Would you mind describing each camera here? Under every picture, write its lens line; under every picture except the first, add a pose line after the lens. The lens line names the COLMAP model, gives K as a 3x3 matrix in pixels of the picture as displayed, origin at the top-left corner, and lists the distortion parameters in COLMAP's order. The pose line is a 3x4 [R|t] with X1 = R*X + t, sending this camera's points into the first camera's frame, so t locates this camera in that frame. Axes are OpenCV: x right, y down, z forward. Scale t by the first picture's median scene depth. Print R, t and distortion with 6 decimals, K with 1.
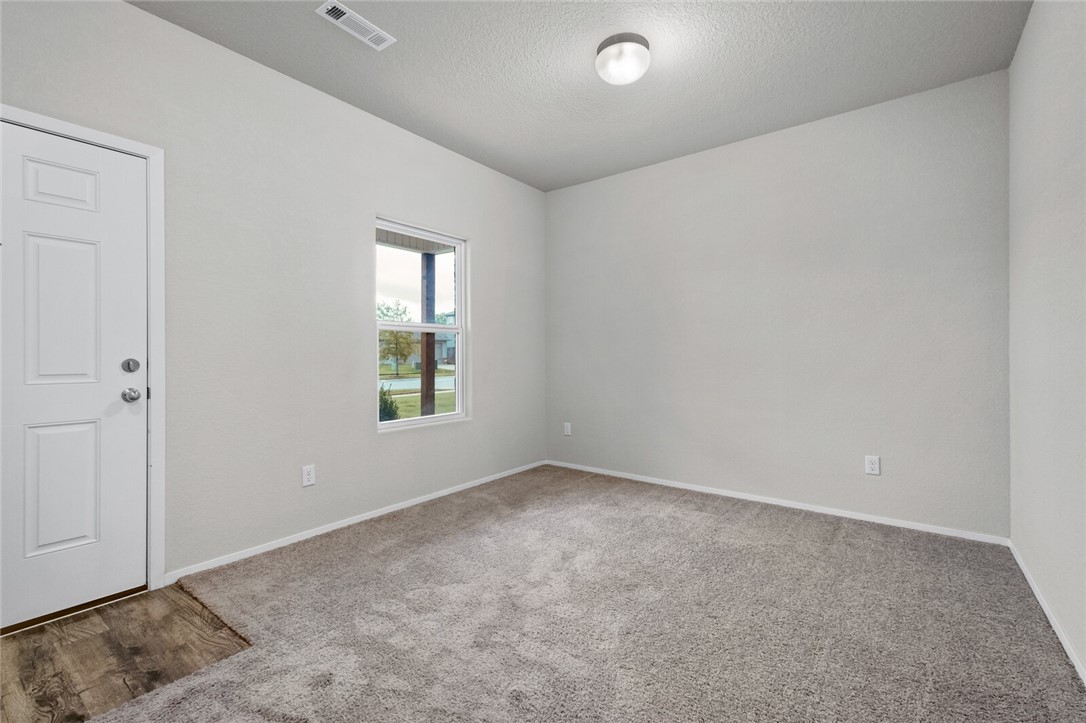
lens RADIAL K [[480.3, 0, 538.5], [0, 480.3, 355.7], [0, 0, 1]] dist [0.019555, -0.002663]
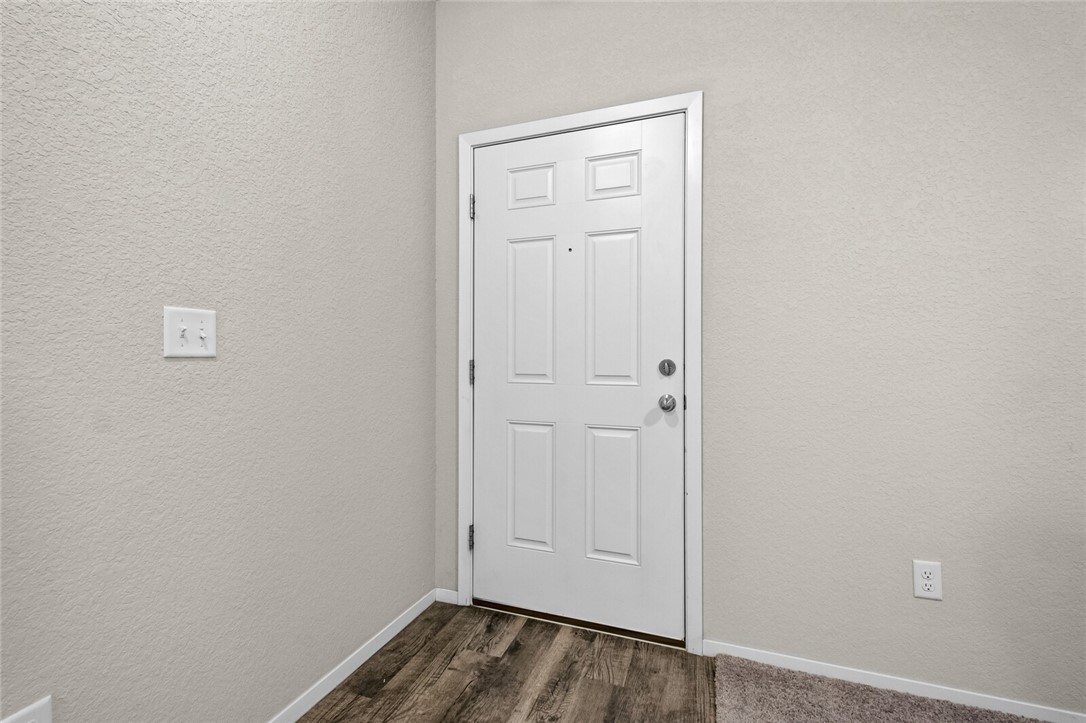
lens RADIAL K [[480.3, 0, 534.6], [0, 480.3, 357.0], [0, 0, 1]] dist [0.019555, -0.002663]
pose [[0.327902, -0.005171, -0.944697, -0.132665], [-0.008309, 0.999931, -0.008357, 0.010553], [0.944675, 0.010590, 0.327837, 0.513096]]
